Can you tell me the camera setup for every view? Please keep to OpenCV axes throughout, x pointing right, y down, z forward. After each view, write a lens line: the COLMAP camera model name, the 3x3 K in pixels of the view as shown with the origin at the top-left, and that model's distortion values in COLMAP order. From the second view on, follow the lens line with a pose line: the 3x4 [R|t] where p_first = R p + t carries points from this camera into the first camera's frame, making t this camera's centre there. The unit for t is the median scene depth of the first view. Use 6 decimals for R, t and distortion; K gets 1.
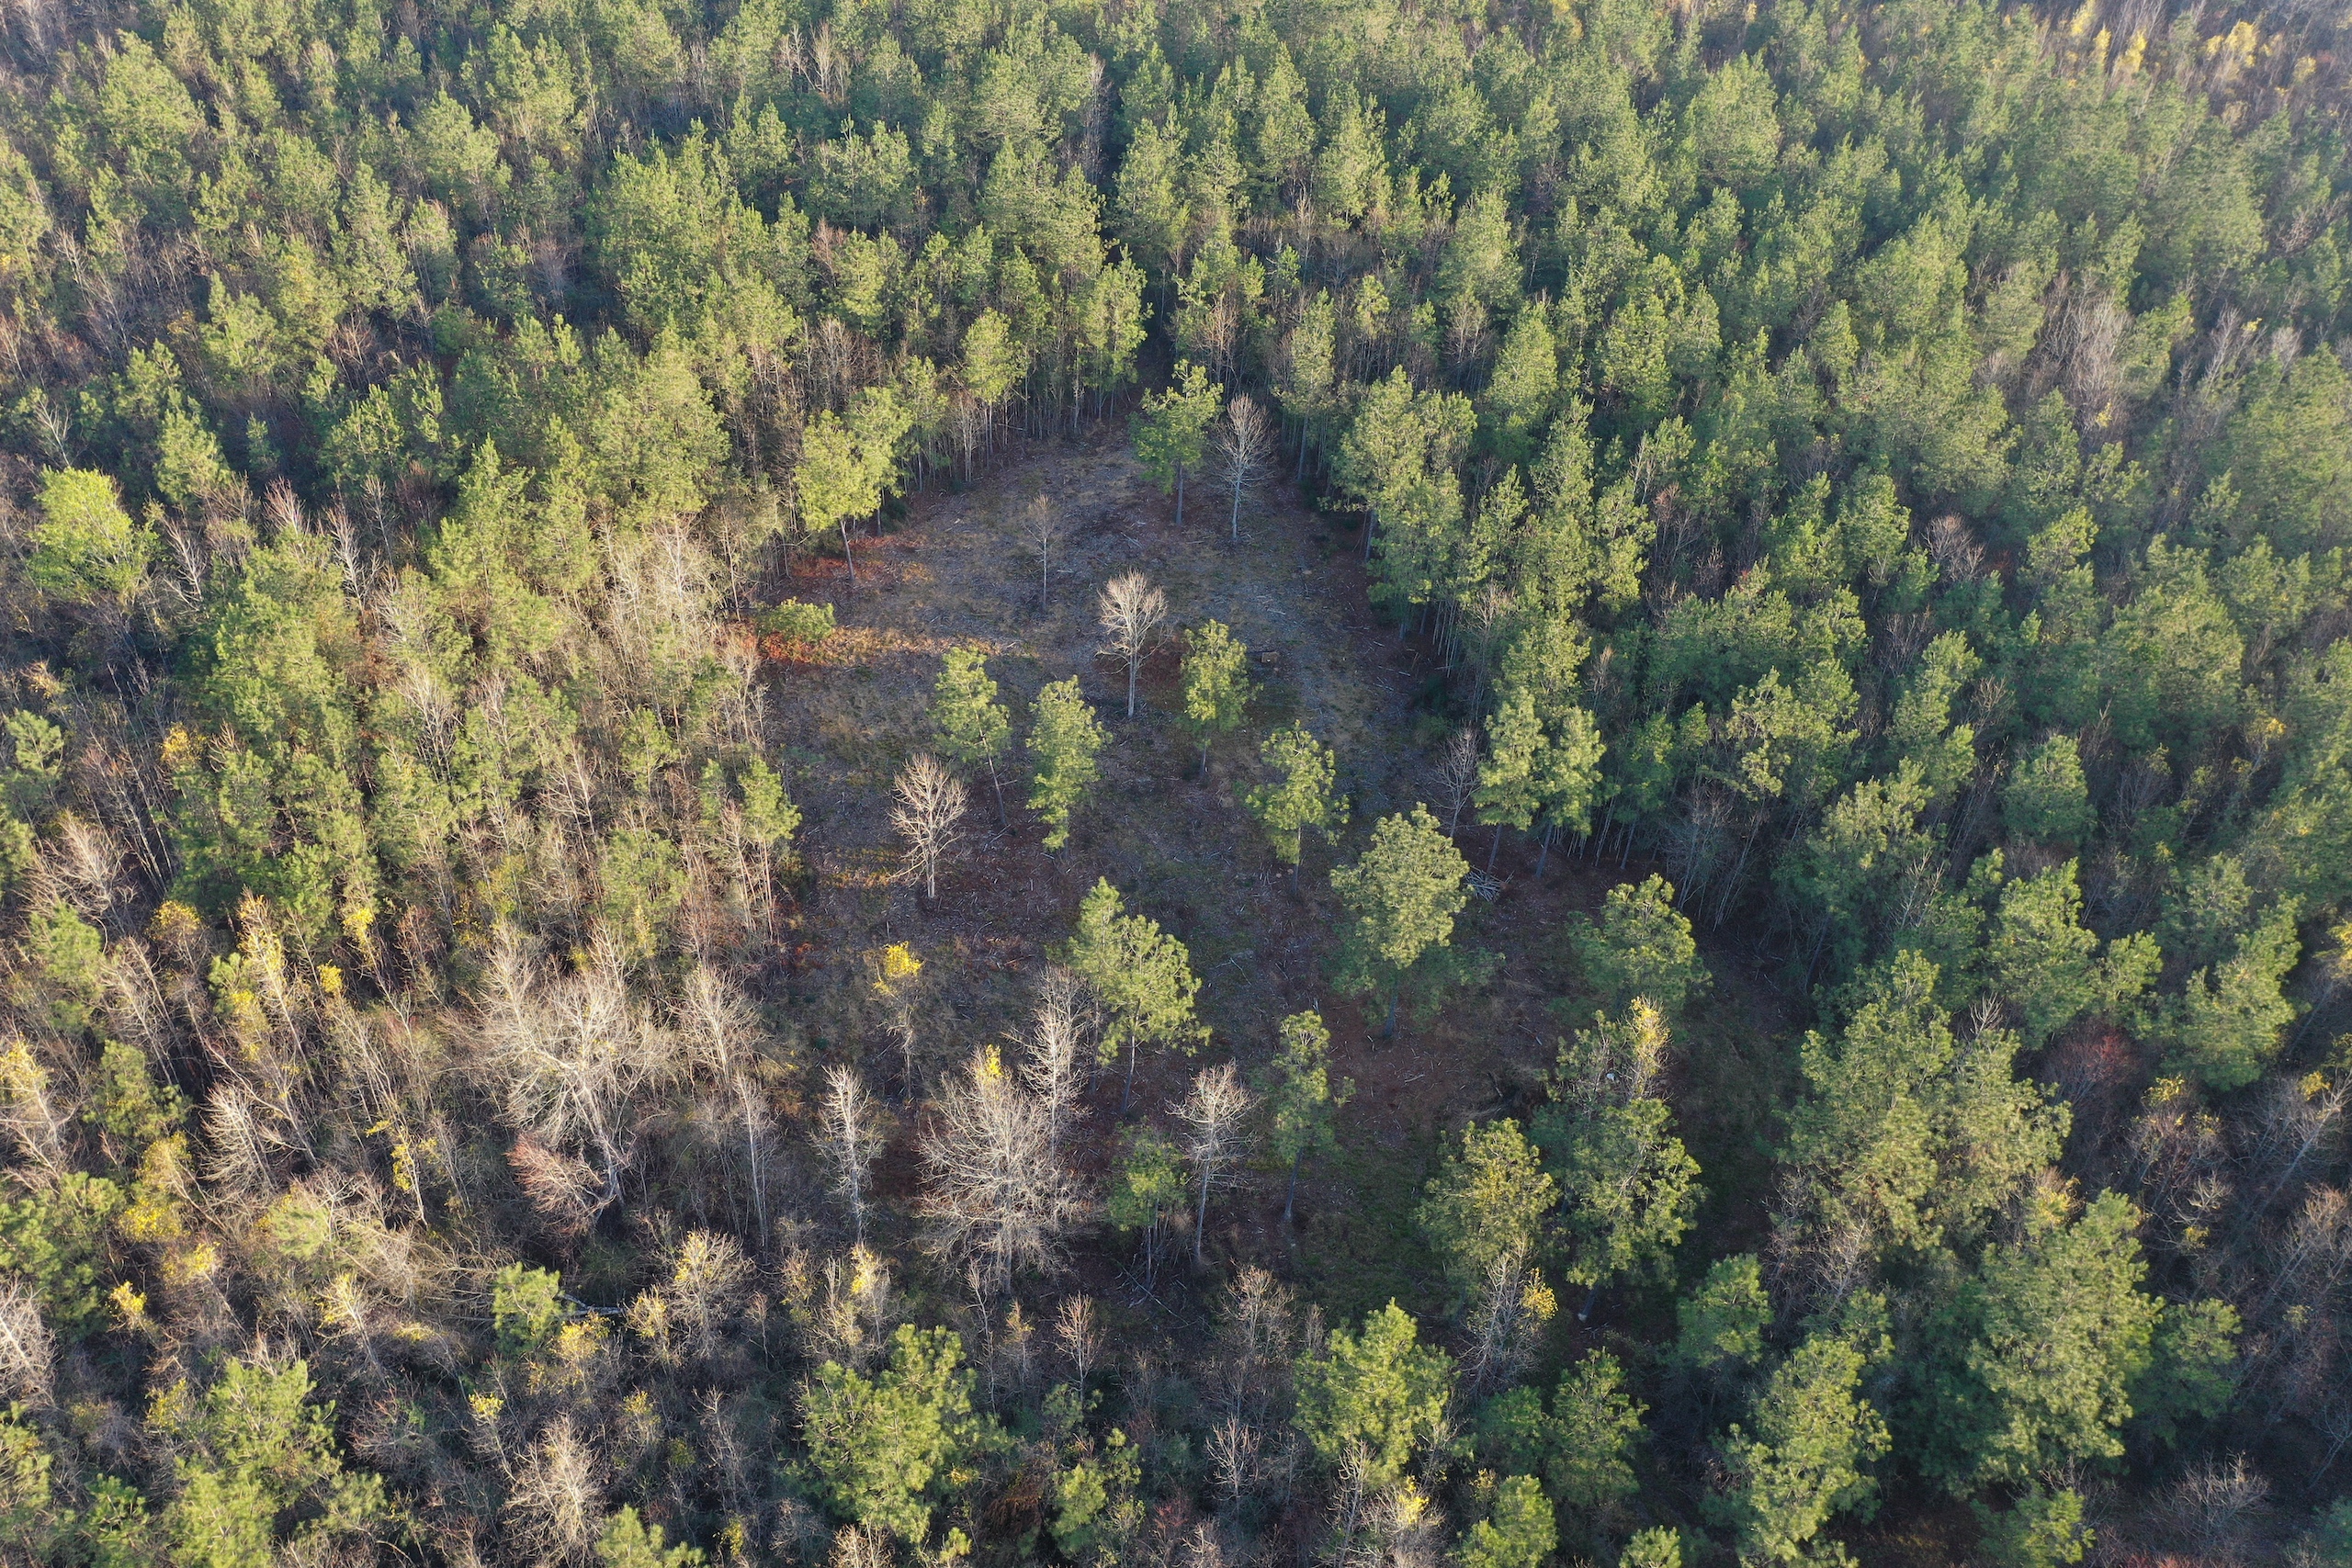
lens RADIAL K [[1868.3, 0, 1176.0], [0, 1868.3, 784.0], [0, 0, 1]] dist [0.011562, 0.009778]
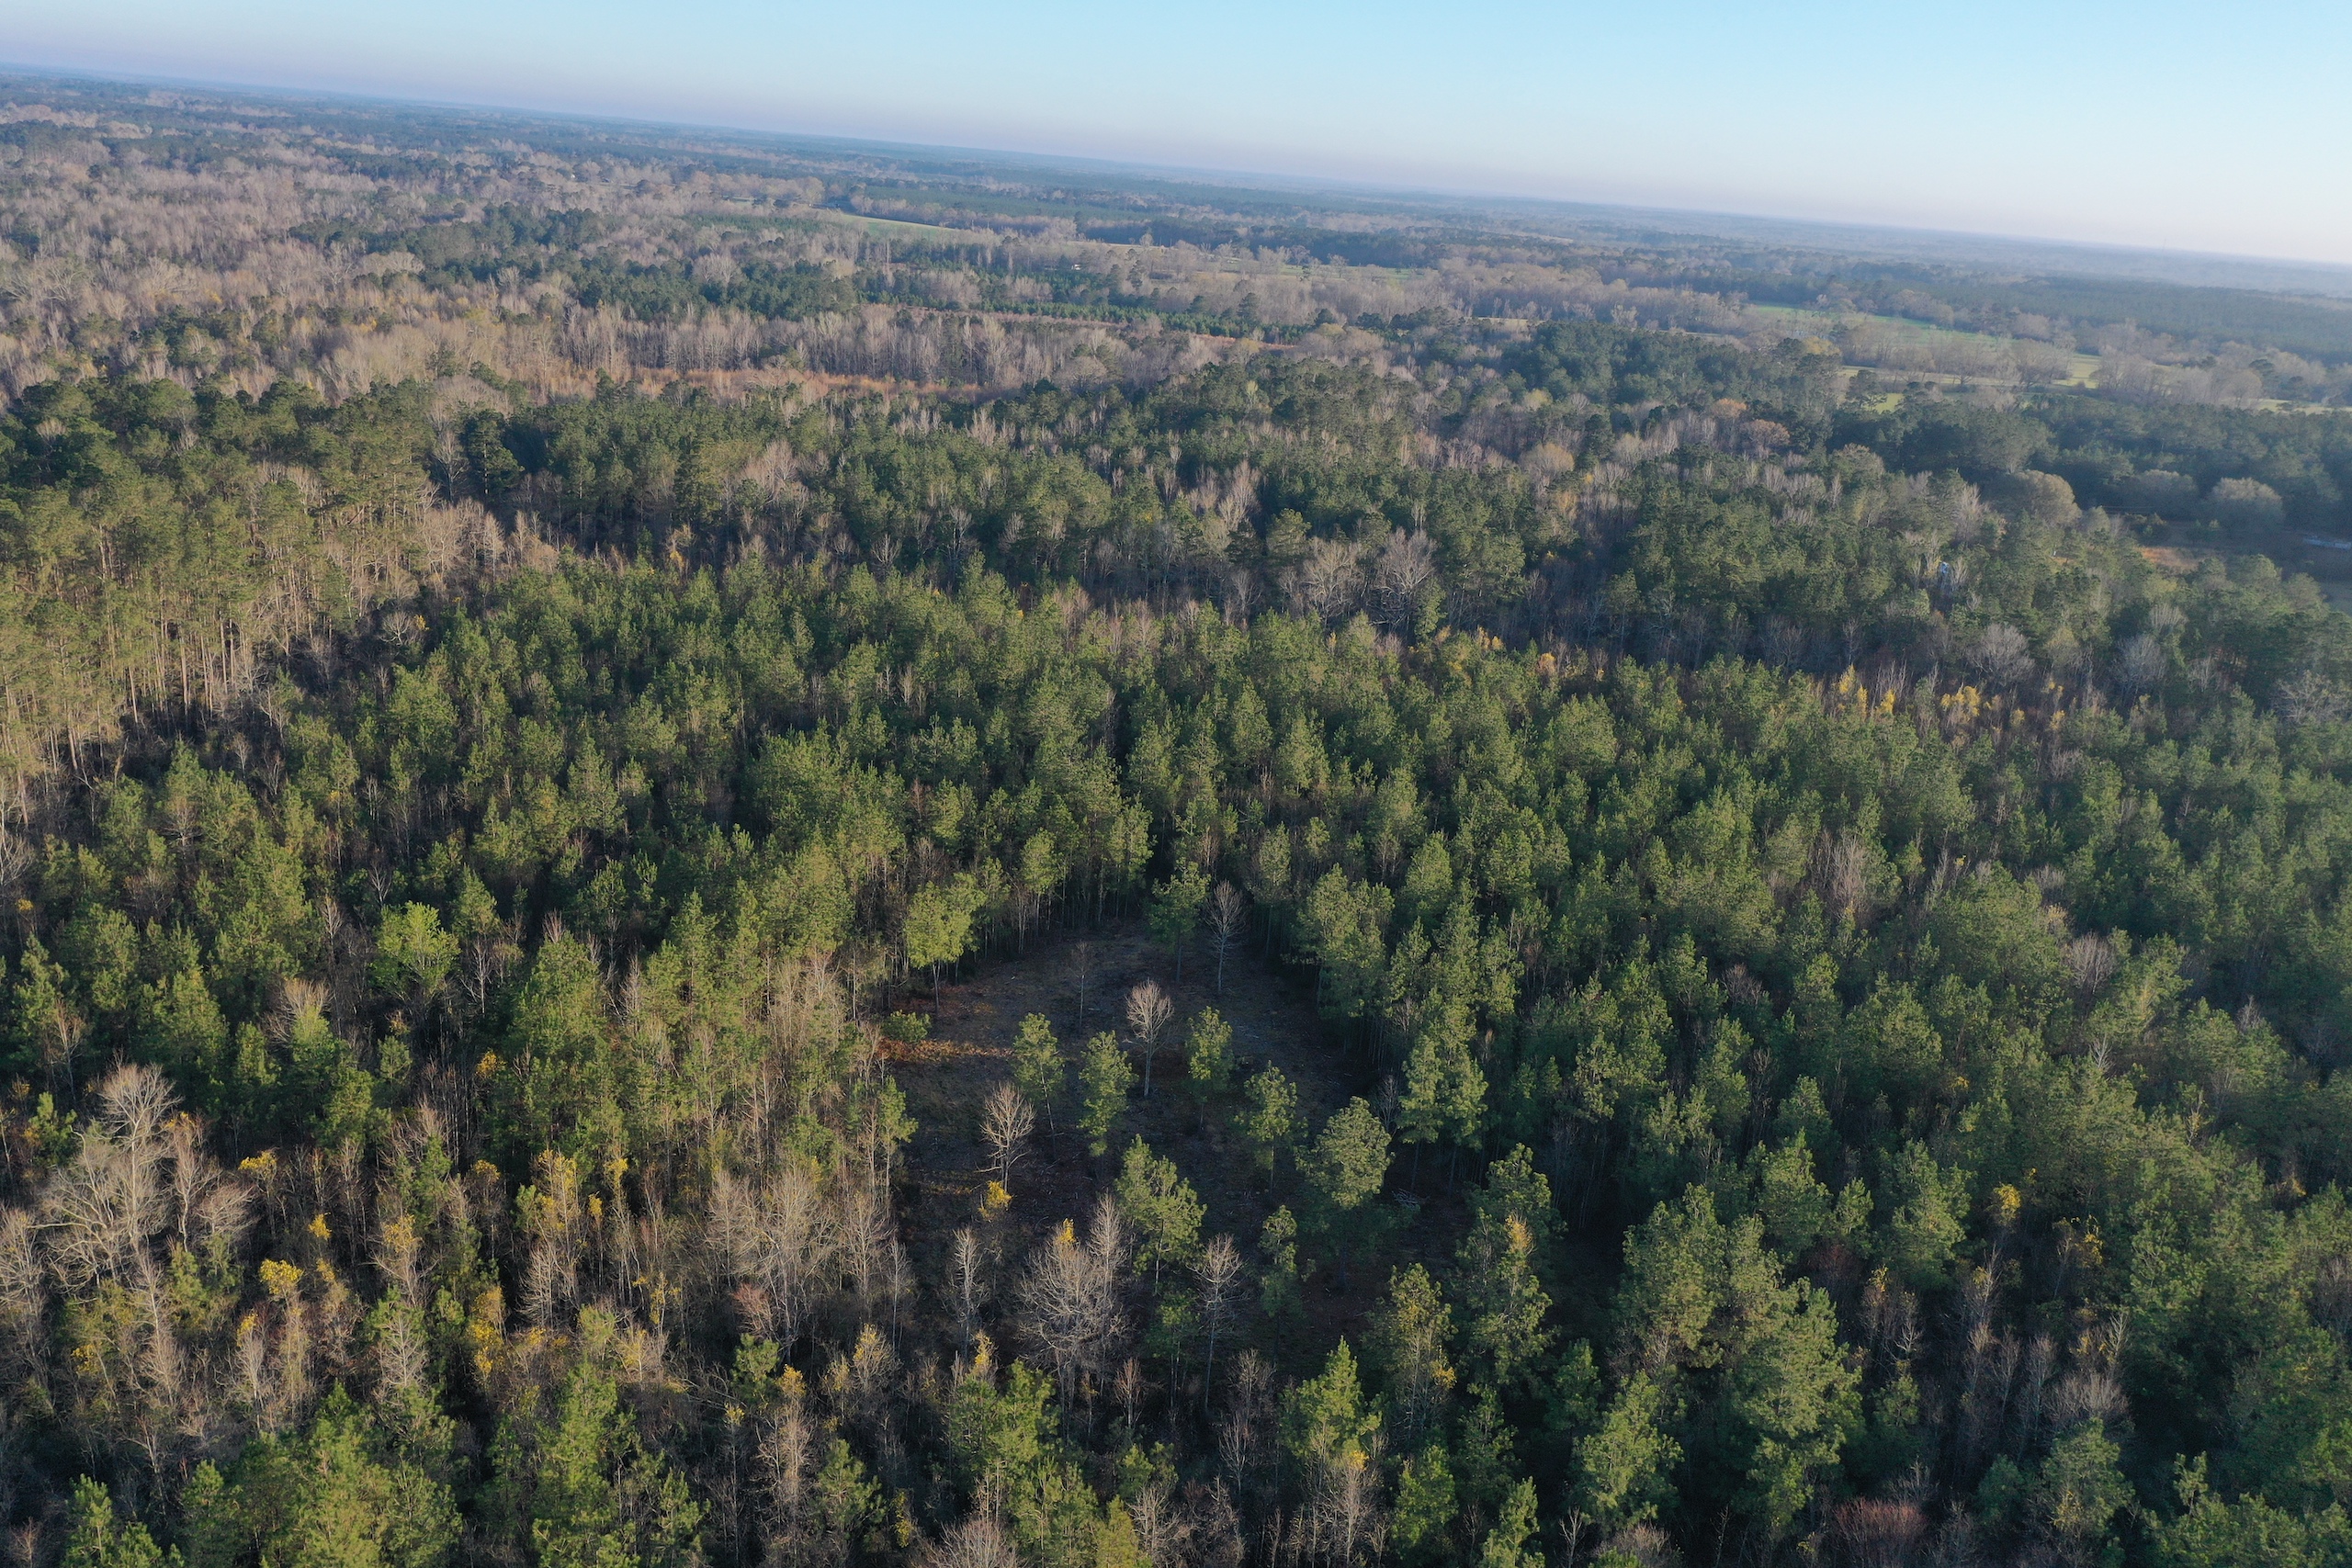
lens RADIAL K [[1868.3, 0, 1176.0], [0, 1868.3, 784.0], [0, 0, 1]] dist [0.011562, 0.009778]
pose [[0.999782, 0.007192, 0.019586, -0.028869], [0.000404, 0.931872, -0.362787, 0.228976], [-0.020860, 0.362716, 0.931666, -0.321429]]
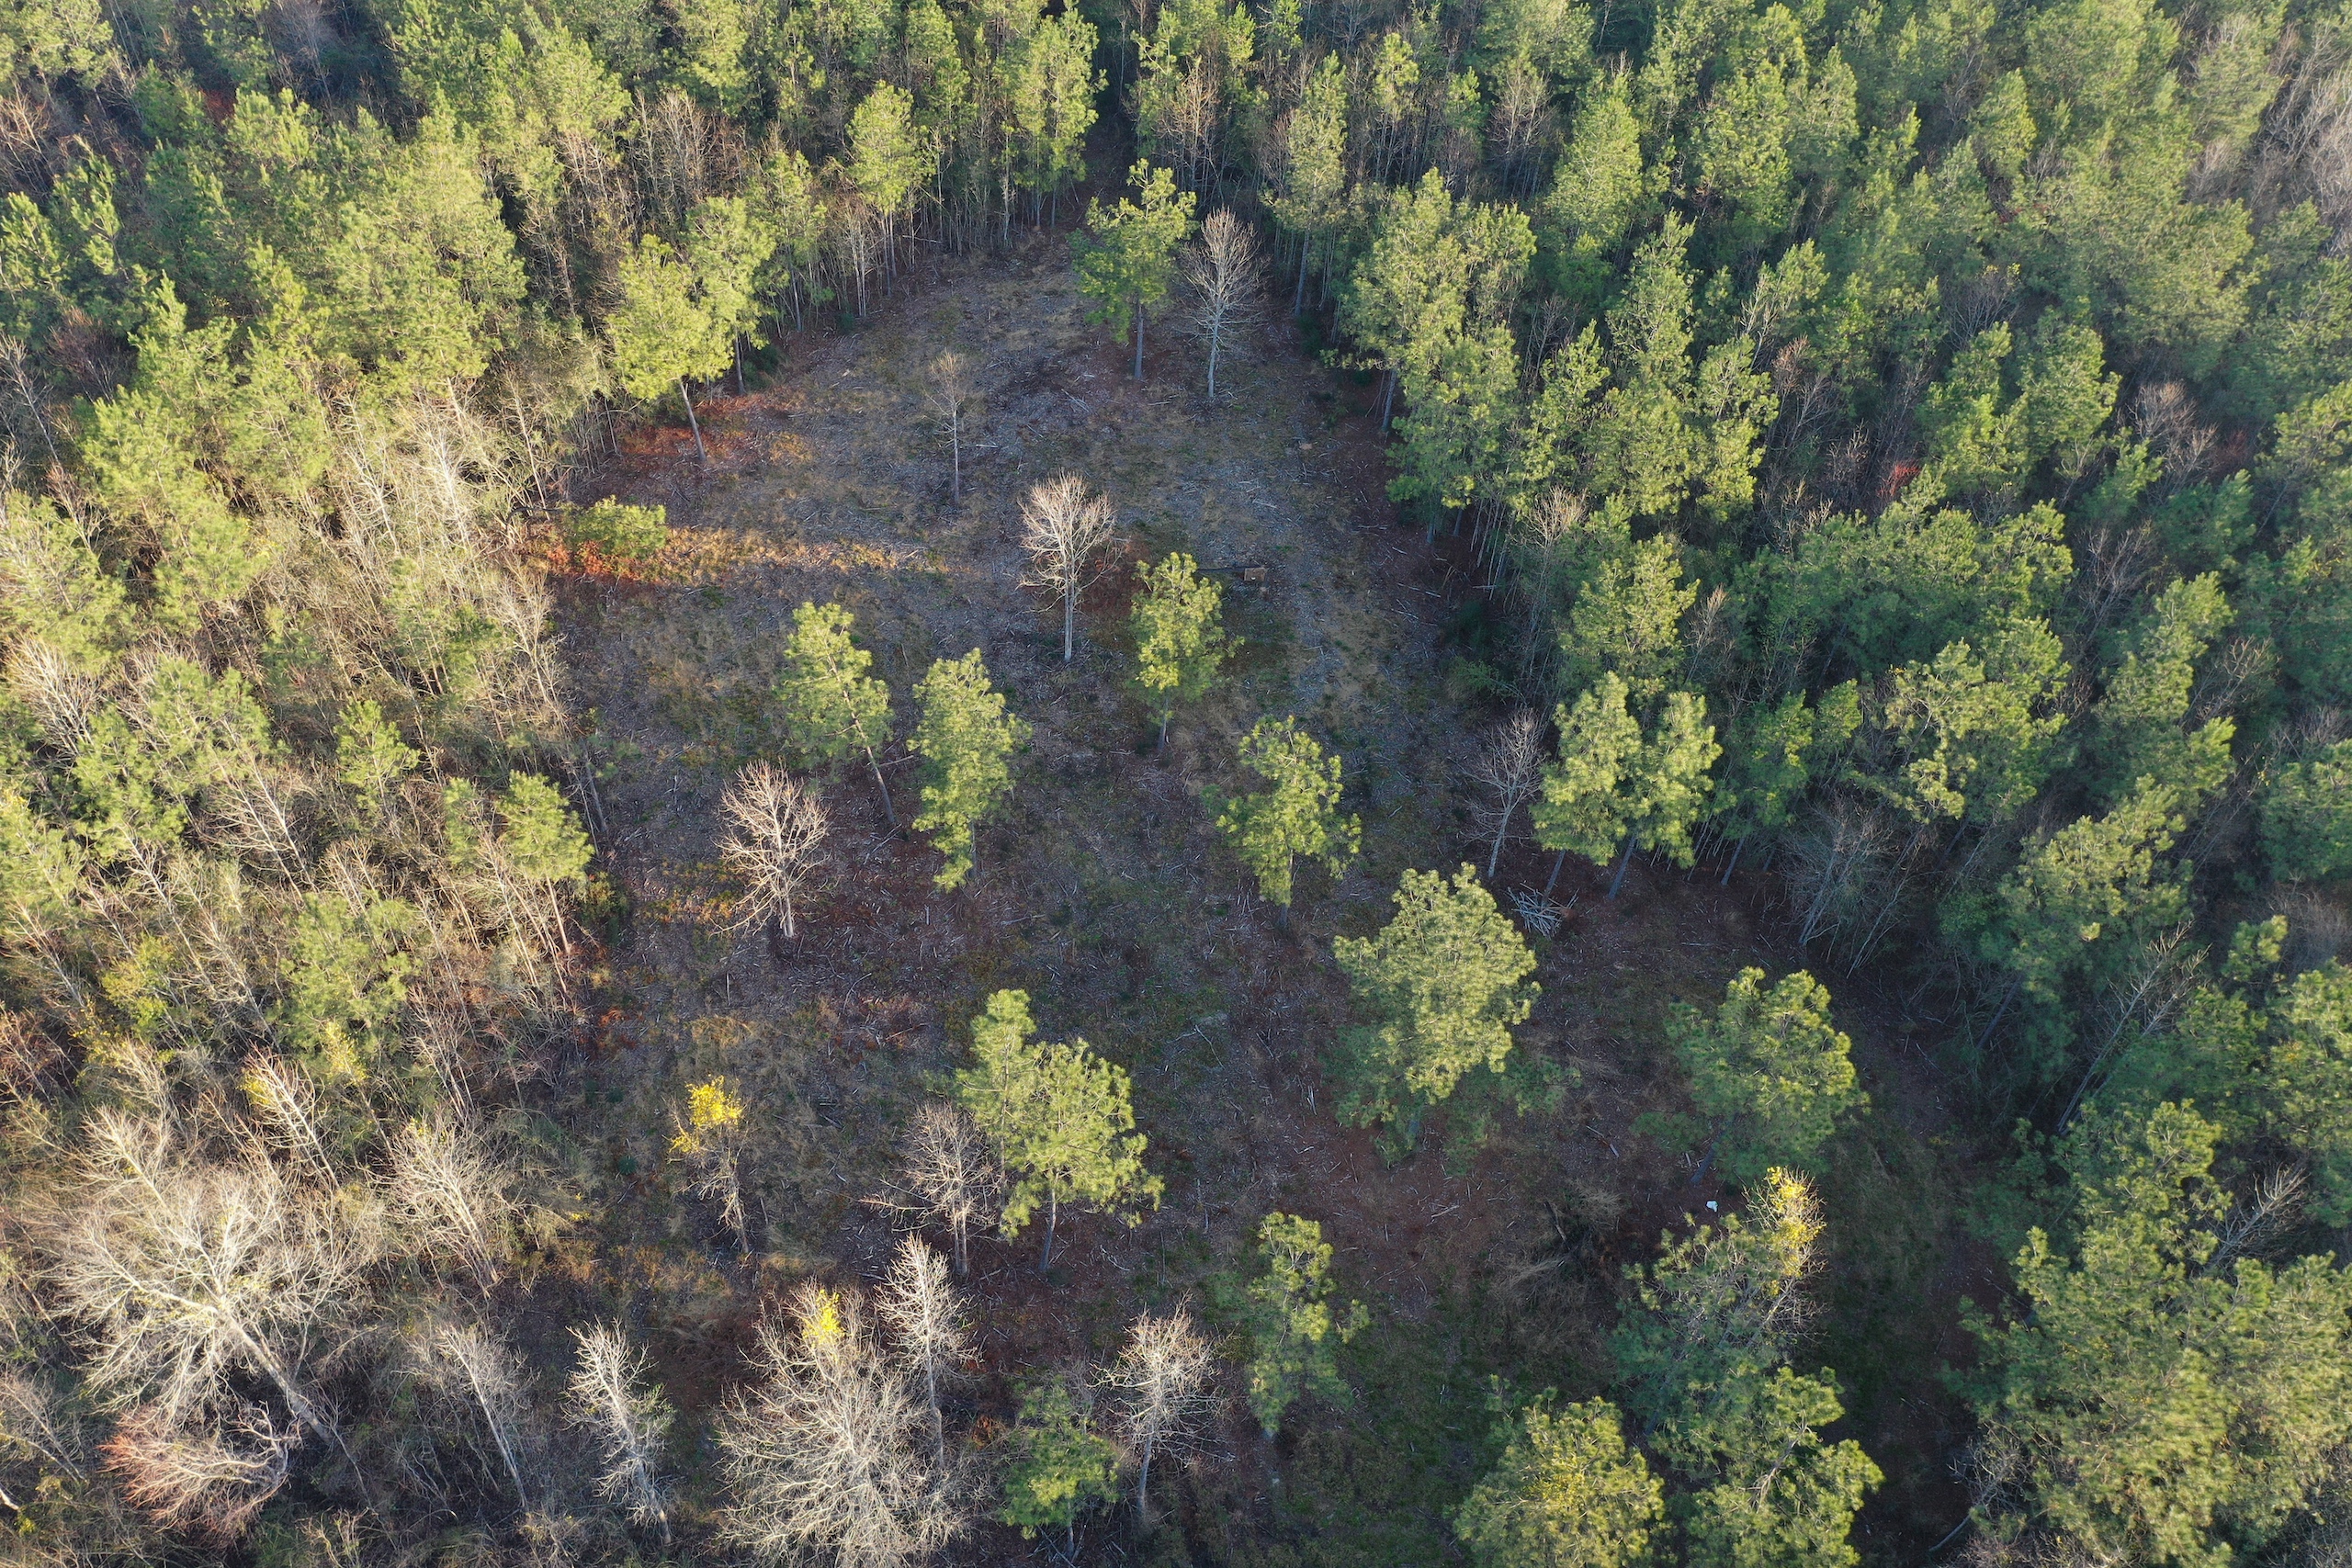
lens RADIAL K [[1868.3, 0, 1176.0], [0, 1868.3, 784.0], [0, 0, 1]] dist [0.011562, 0.009778]
pose [[0.999982, 0.003288, 0.005035, 0.014450], [-0.003948, 0.990526, 0.137267, -0.084336], [-0.004536, -0.137285, 0.990521, 0.235707]]
